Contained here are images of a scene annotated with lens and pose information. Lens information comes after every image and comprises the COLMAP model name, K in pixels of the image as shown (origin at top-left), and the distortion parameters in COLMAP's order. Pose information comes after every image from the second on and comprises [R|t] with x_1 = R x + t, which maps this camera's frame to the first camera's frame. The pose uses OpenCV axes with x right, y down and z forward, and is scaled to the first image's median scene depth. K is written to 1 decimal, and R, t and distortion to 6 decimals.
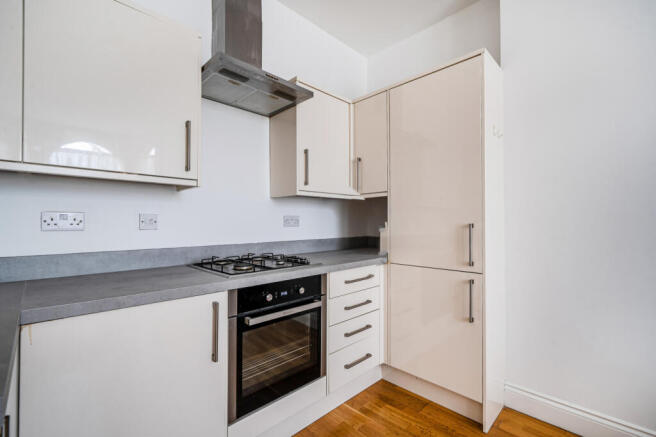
lens RADIAL K [[289.0, 0, 328.0], [0, 289.0, 218.5], [0, 0, 1]] dist [-0.000265, -0.000070]
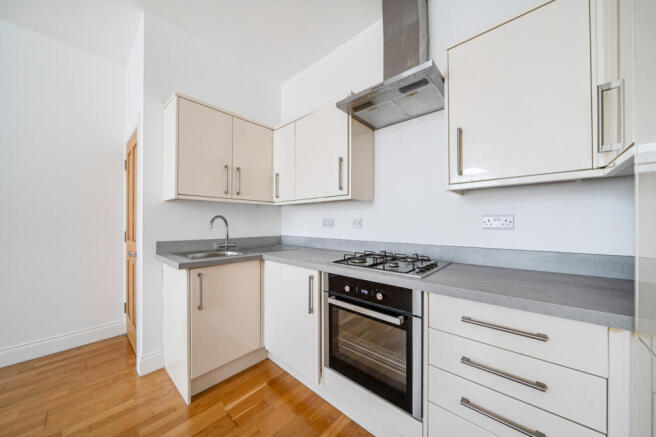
lens RADIAL K [[231.1, 0, 328.5], [0, 231.1, 220.5], [0, 0, 1]] dist [-0.000630, -0.000041]
pose [[0.057212, -0.008068, -0.998329, 0.670345], [0.008986, 0.999931, -0.007566, 0.004493], [0.998322, -0.008539, 0.057281, 0.803433]]
